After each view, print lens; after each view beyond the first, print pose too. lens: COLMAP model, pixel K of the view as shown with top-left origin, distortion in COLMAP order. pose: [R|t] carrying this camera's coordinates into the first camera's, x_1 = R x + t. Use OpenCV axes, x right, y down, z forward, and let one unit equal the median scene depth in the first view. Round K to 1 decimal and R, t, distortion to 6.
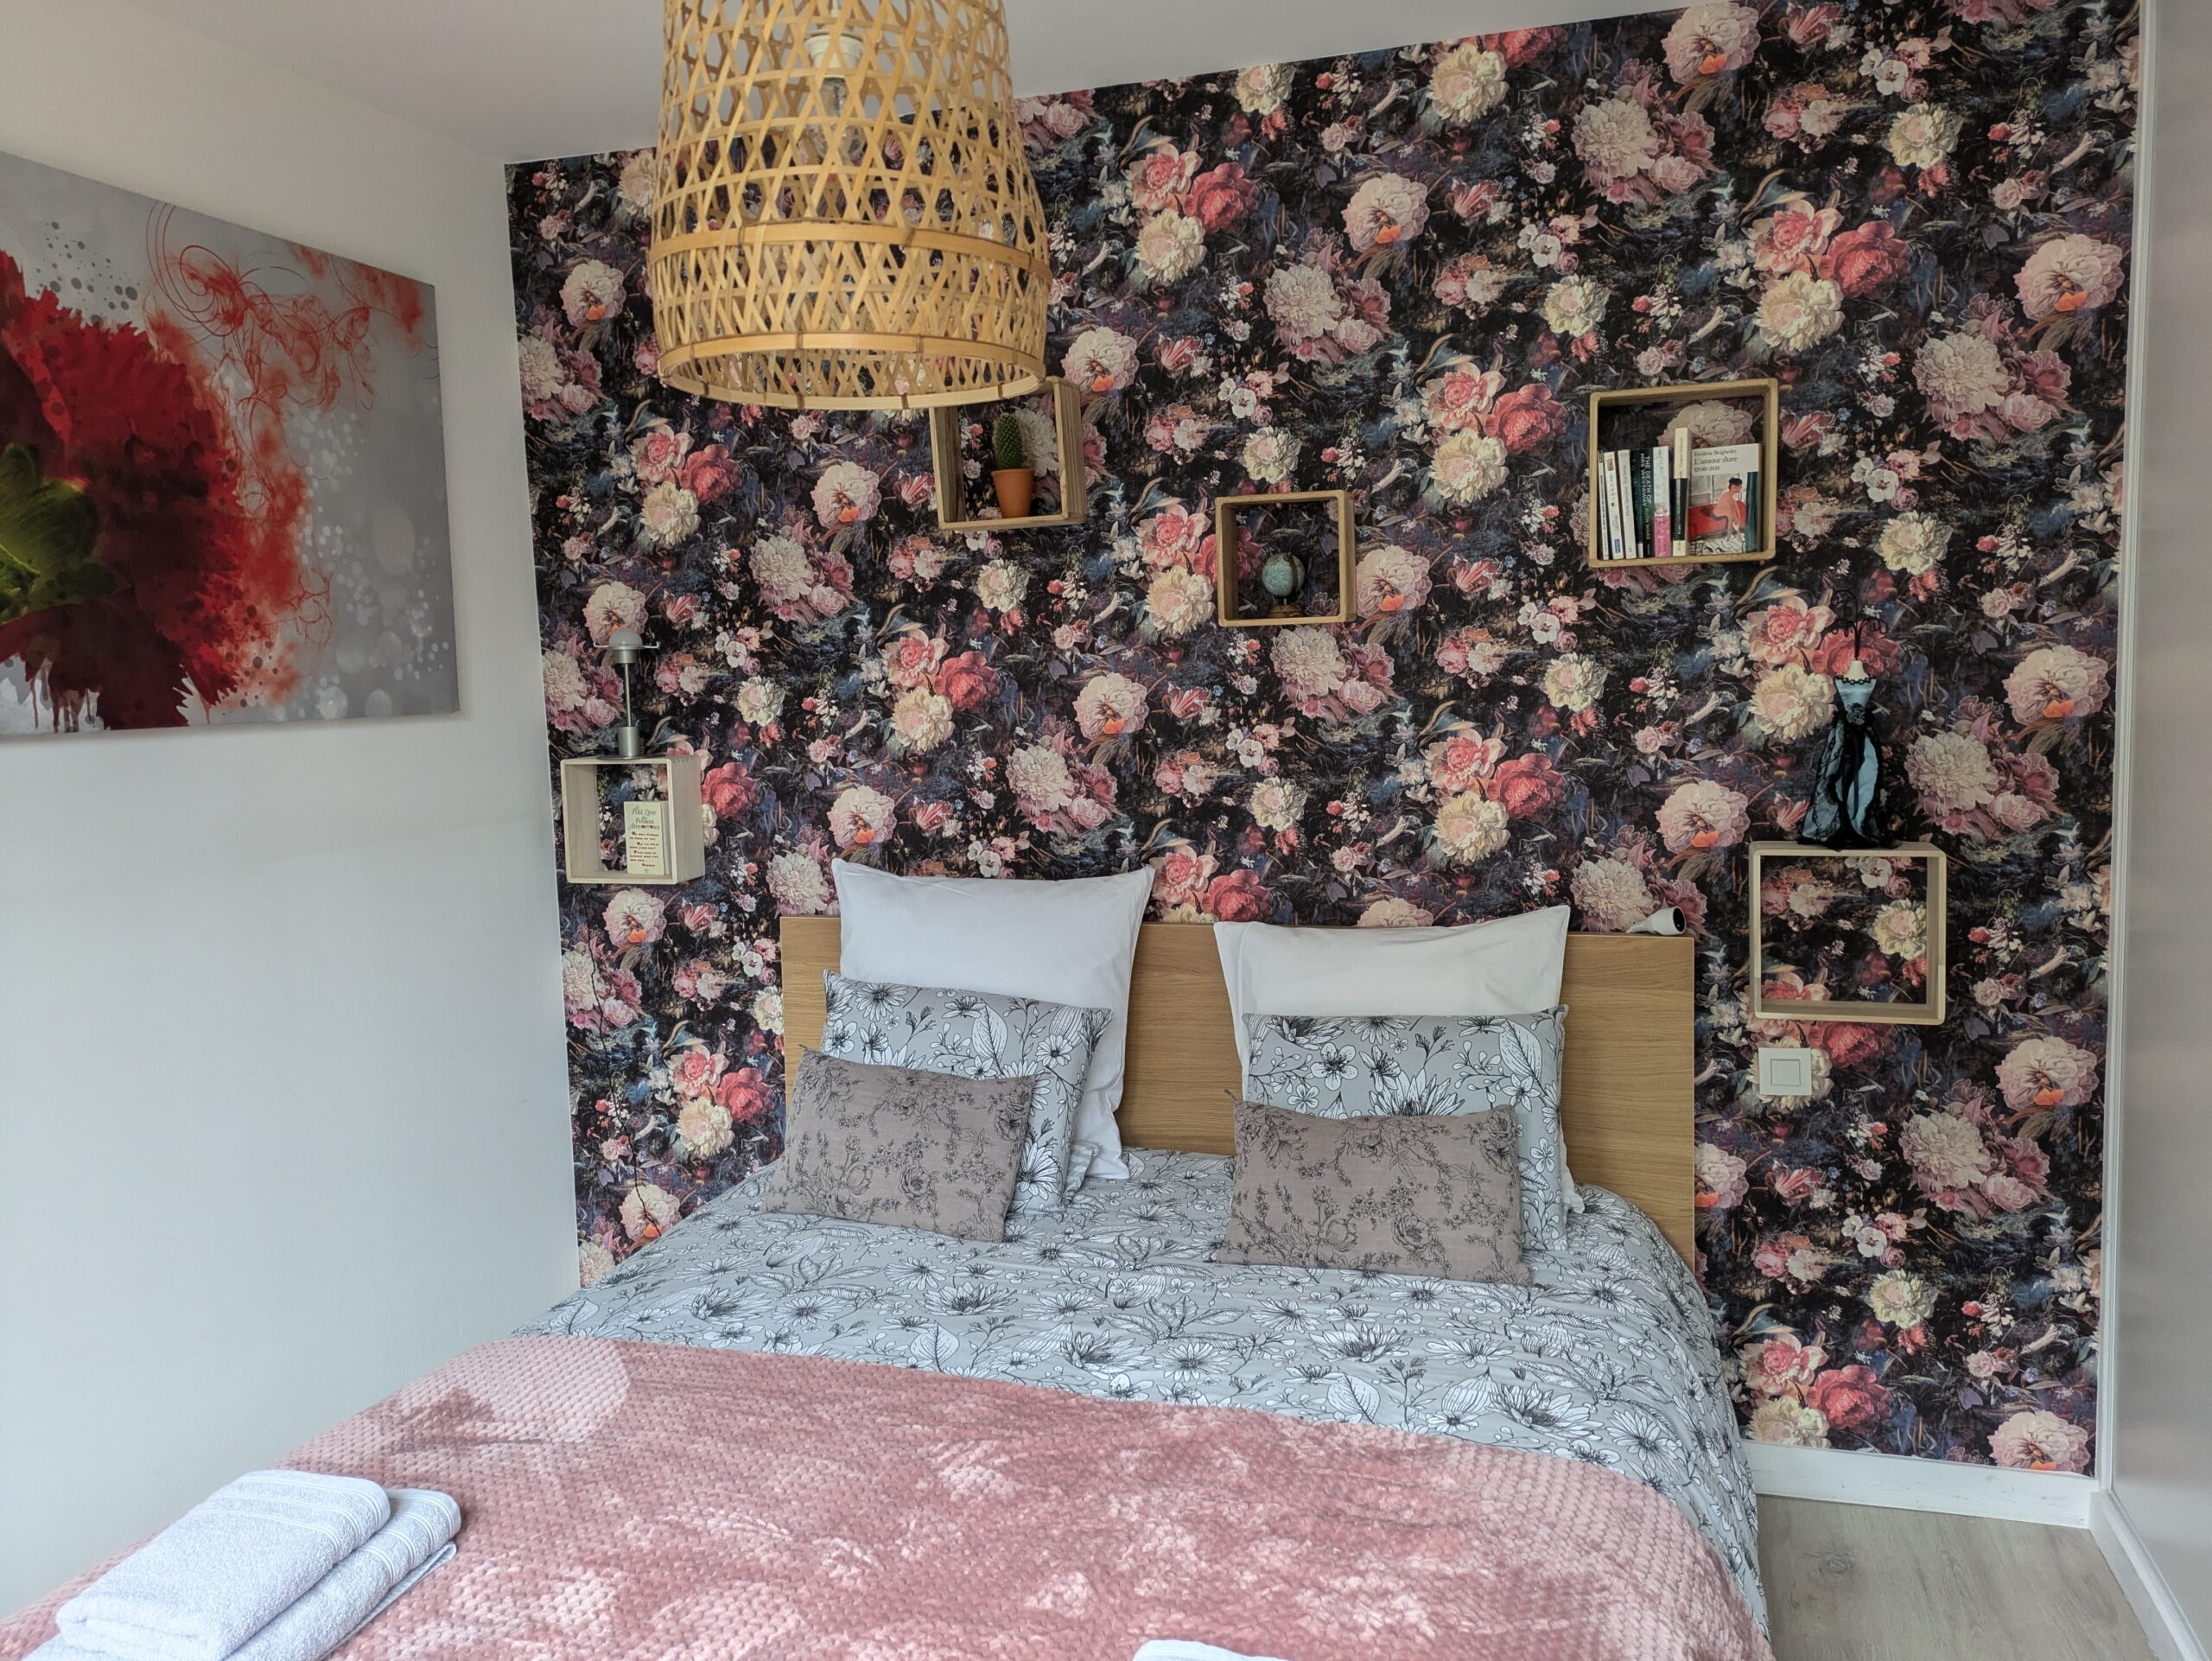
lens RADIAL K [[1641.9, 0, 1109.3], [0, 1641.9, 827.7], [0, 0, 1]] dist [0.011320, -0.004120]
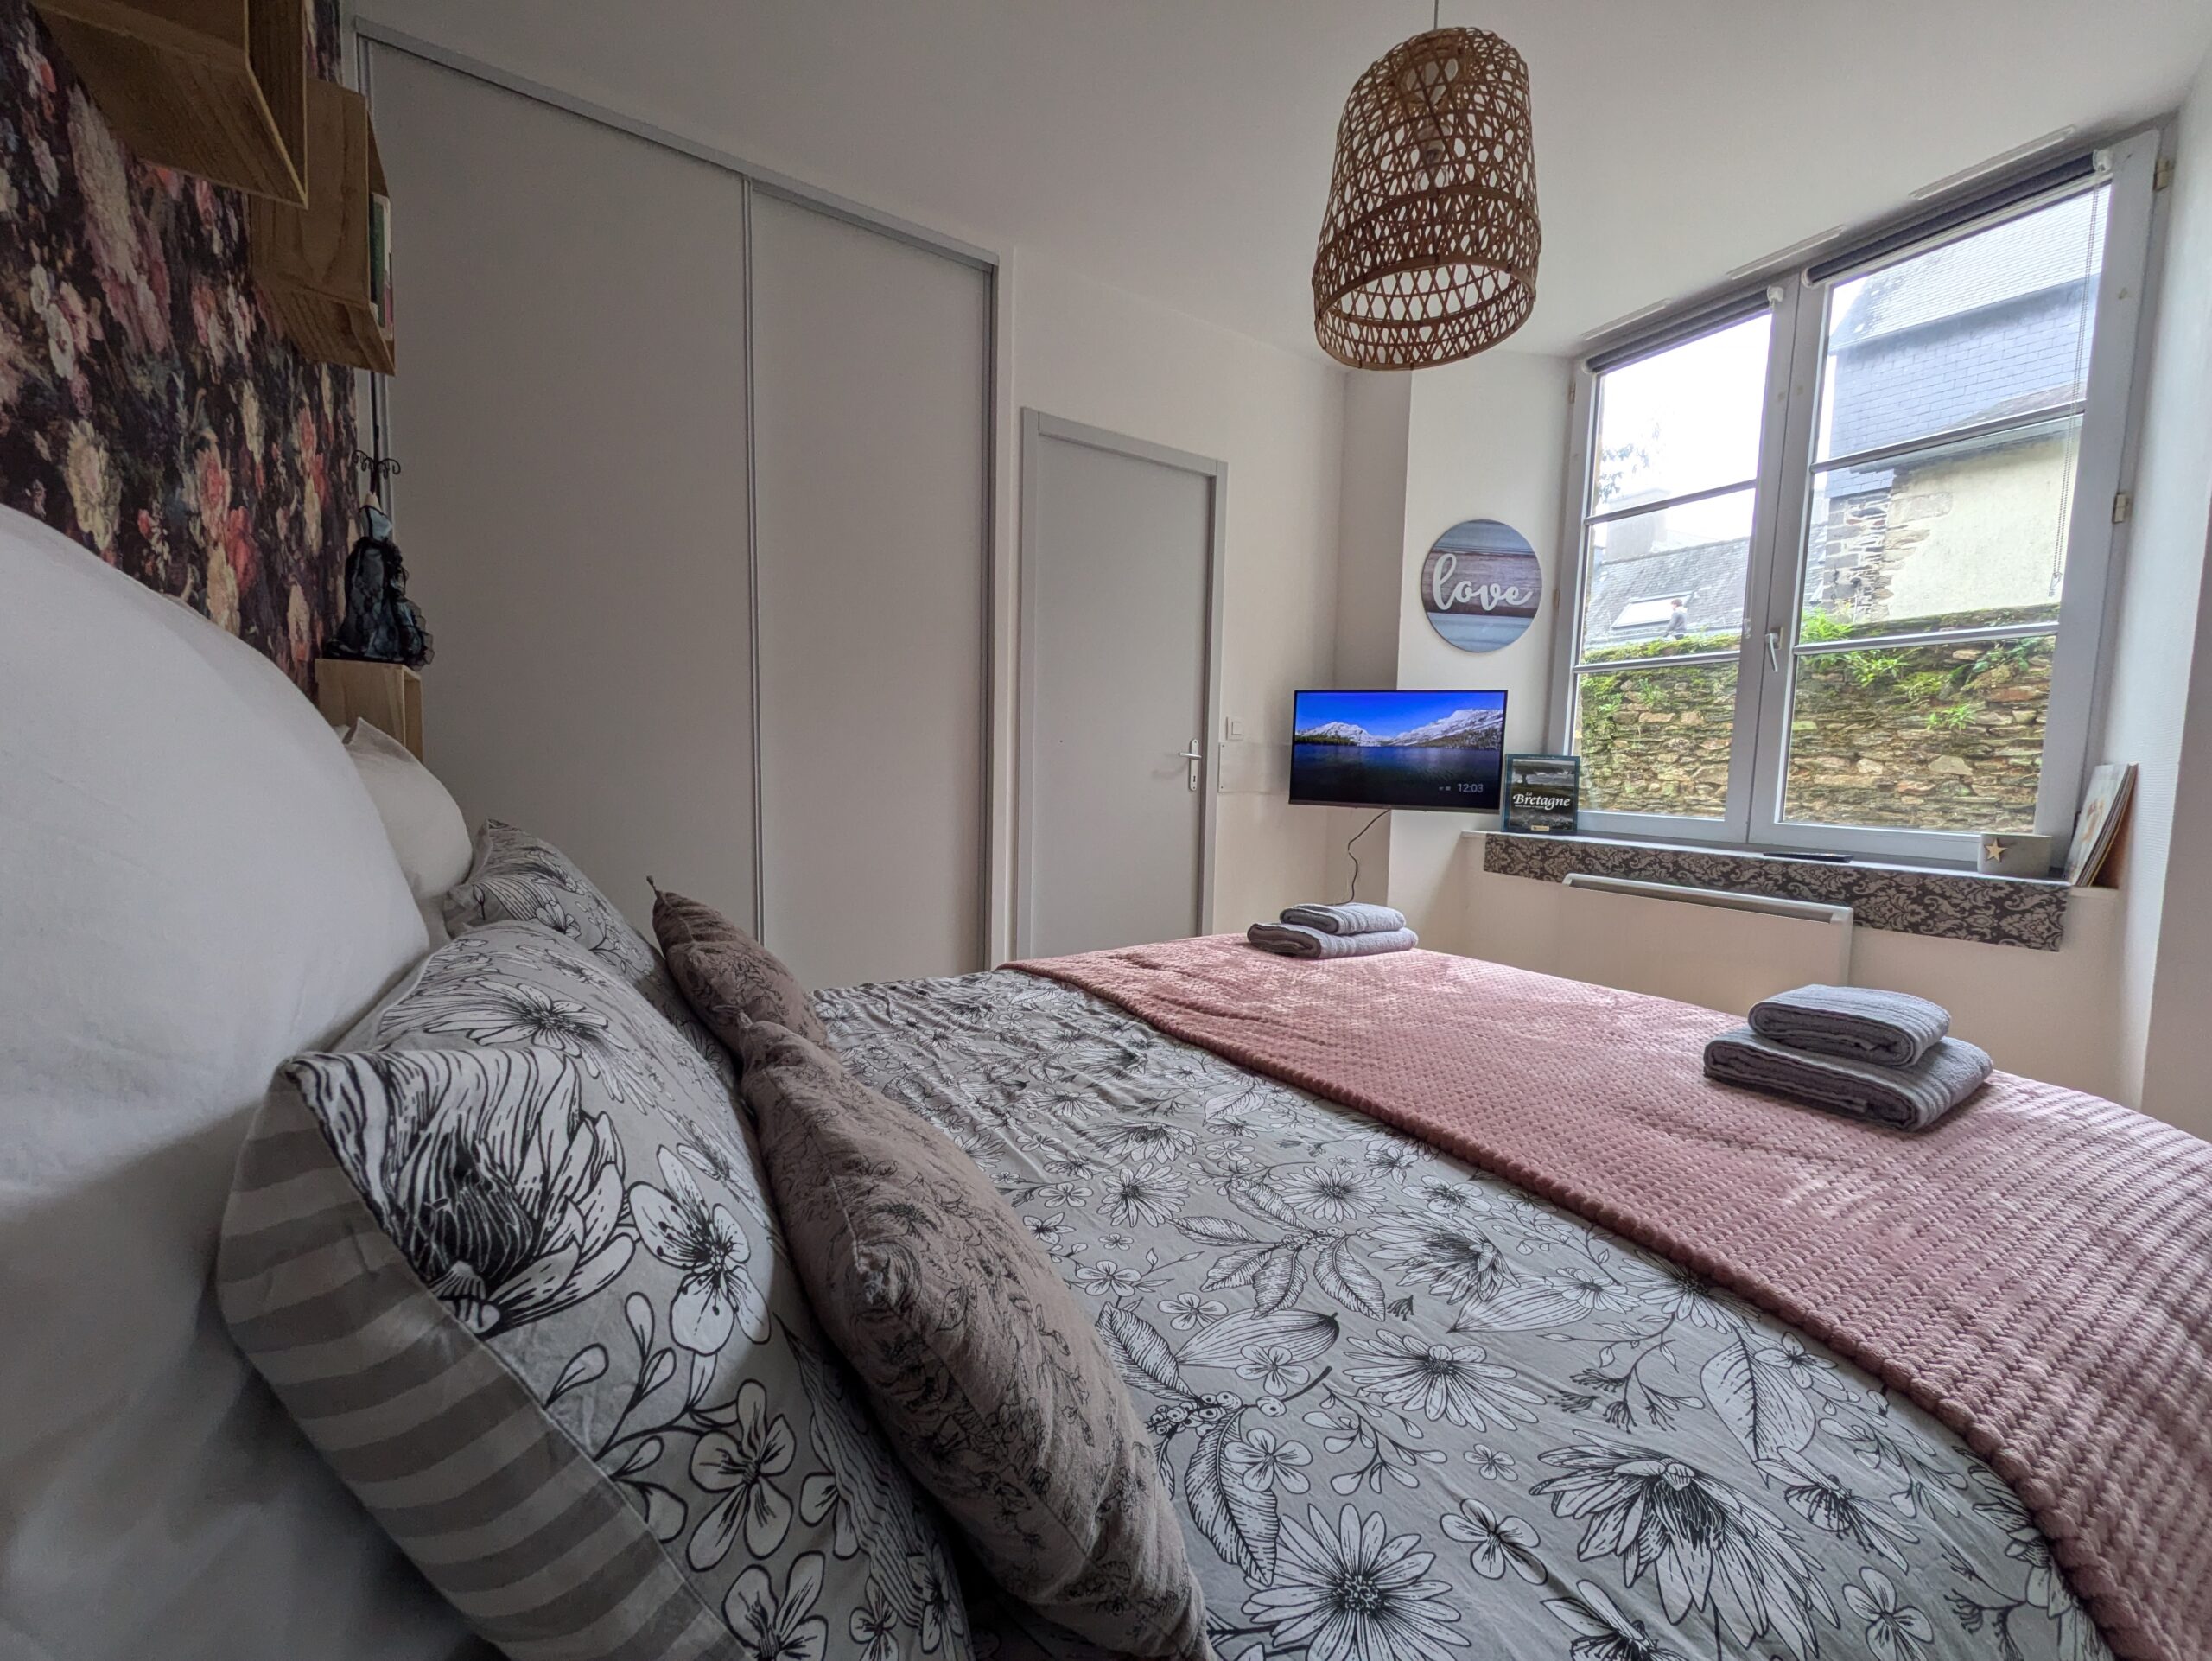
lens RADIAL K [[873.5, 0, 1110.8], [0, 873.5, 834.1], [0, 0, 1]] dist [-0.001425, -0.000146]
pose [[-0.770564, -0.039137, 0.636160, -0.257460], [0.064745, 0.988143, 0.139215, 0.063100], [-0.634066, 0.148462, -0.758894, 0.992968]]
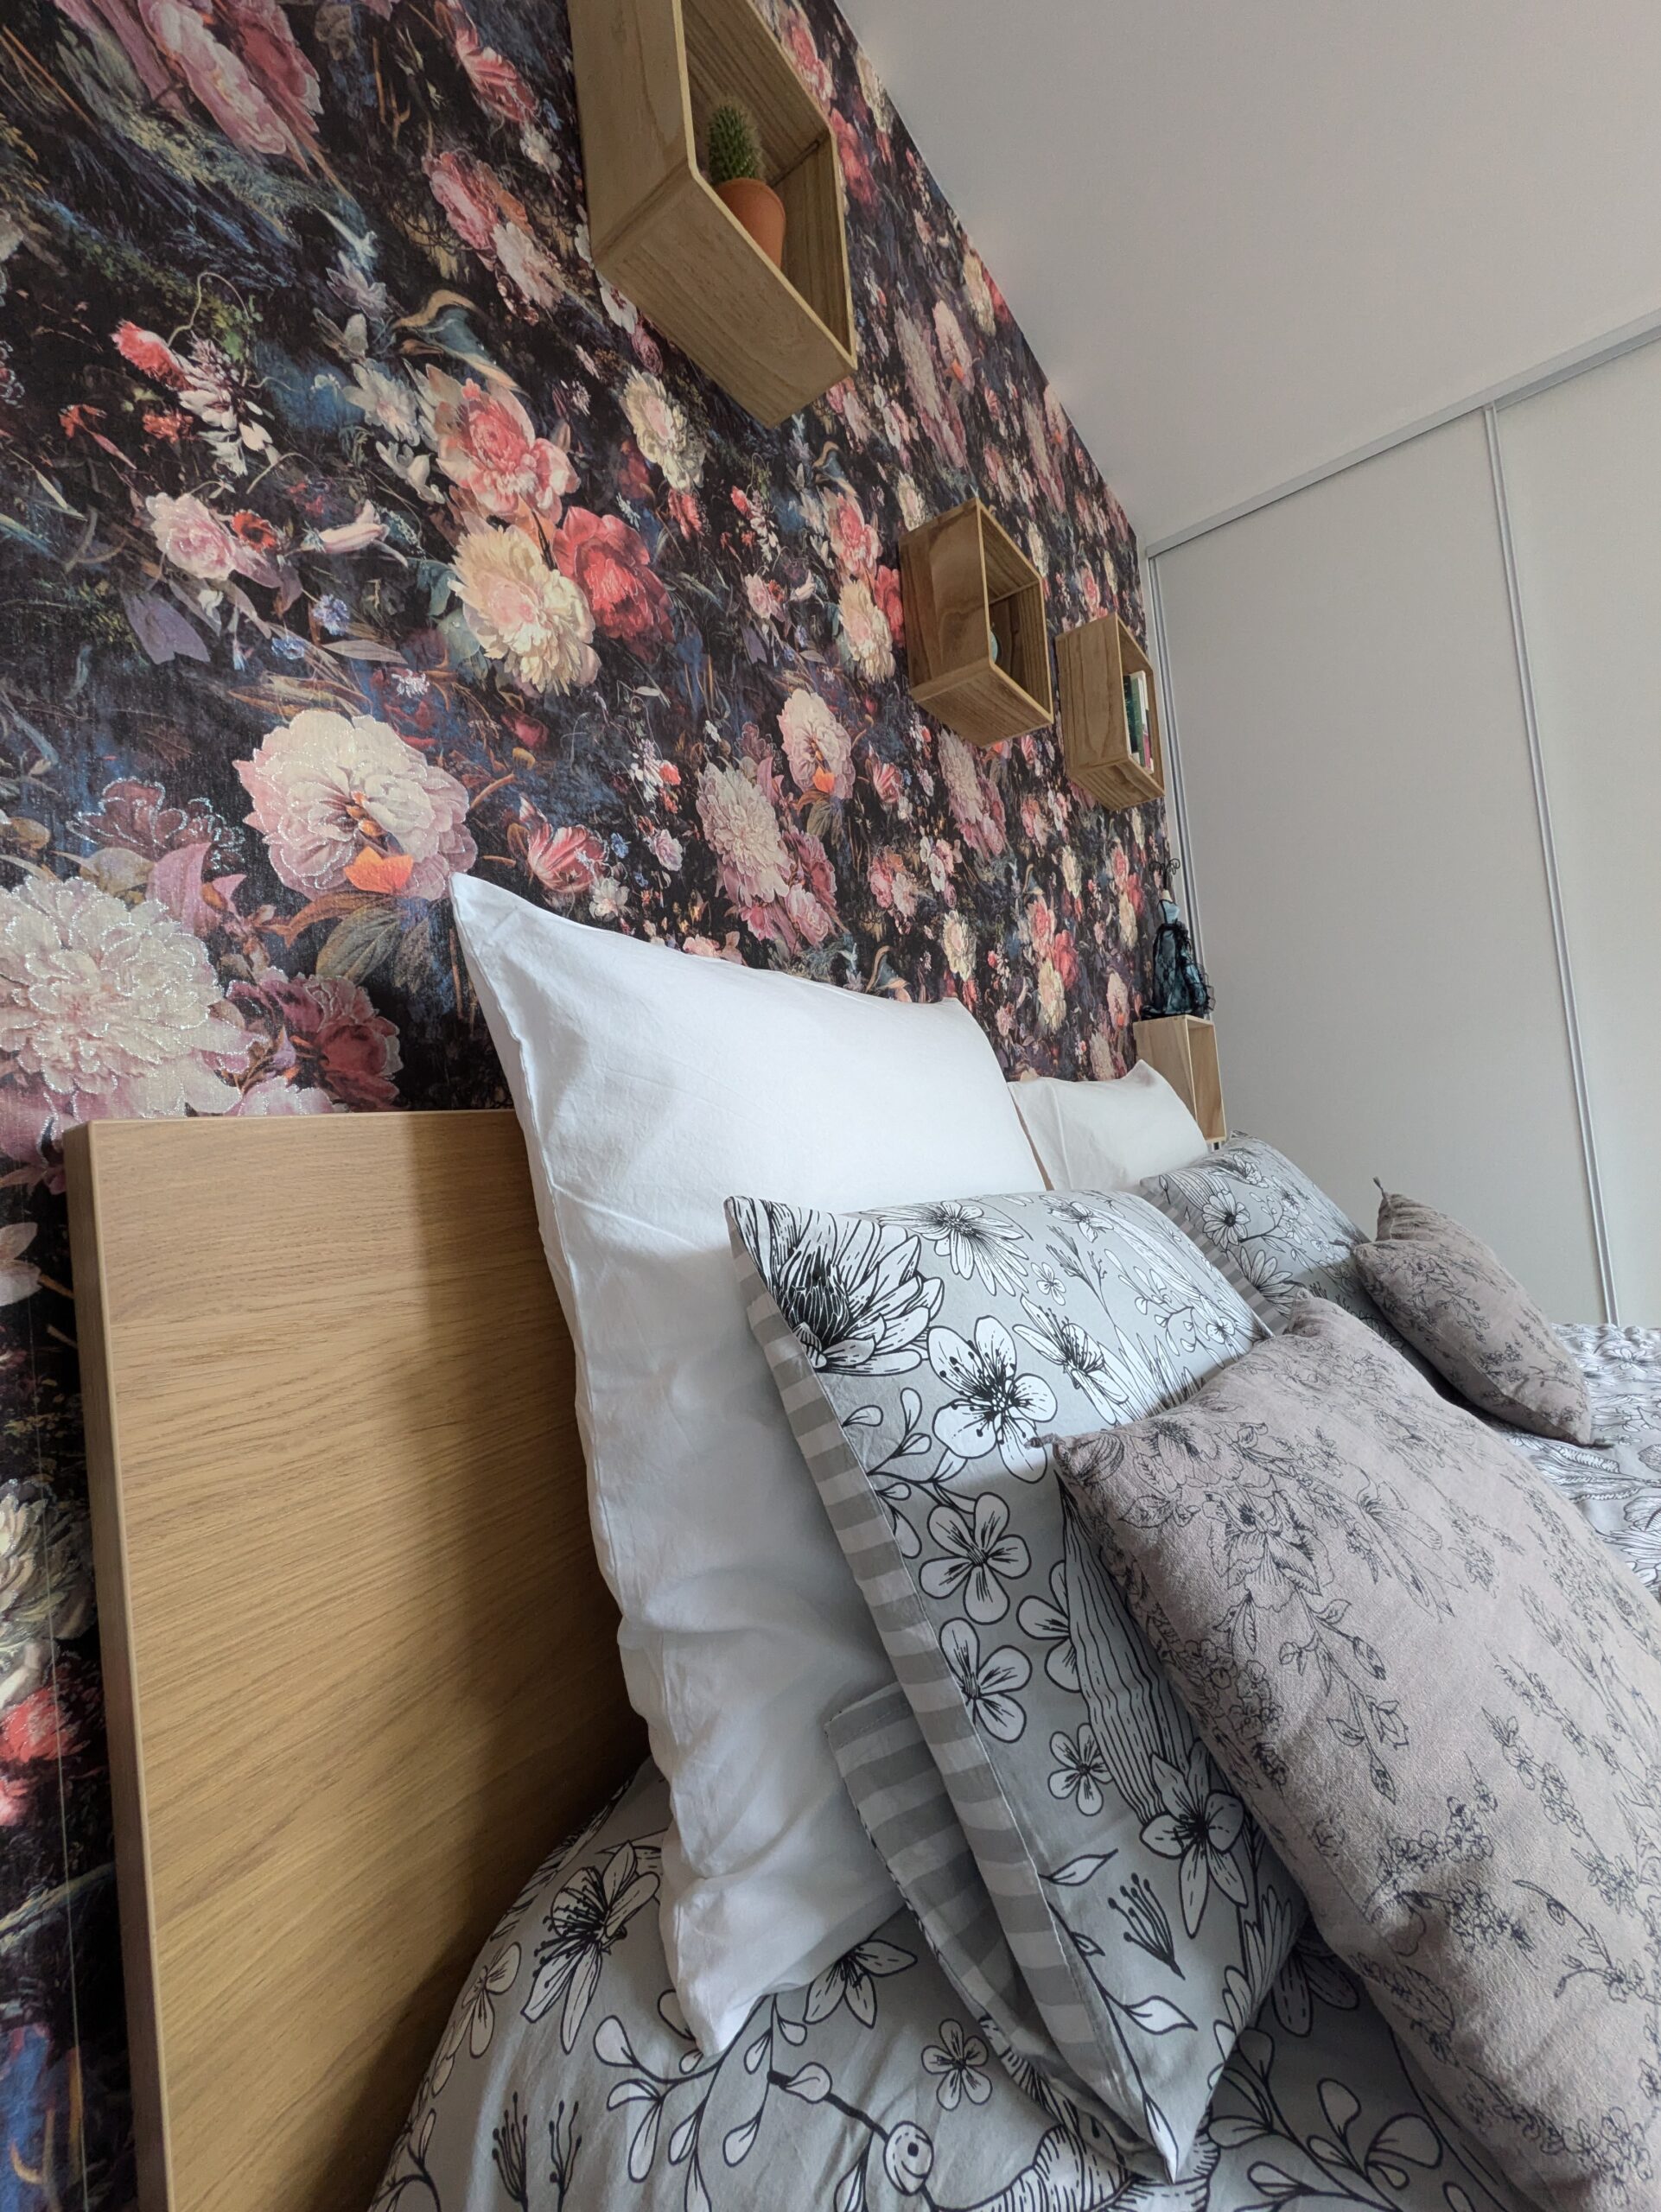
lens RADIAL K [[873.5, 0, 821.4], [0, 873.5, 1107.3], [0, 0, 1]] dist [-0.001425, -0.000146]
pose [[0.321346, 0.035797, 0.946285, -0.294873], [0.187087, 0.977189, -0.100498, 0.086576], [-0.928297, 0.209333, 0.307318, 0.928986]]
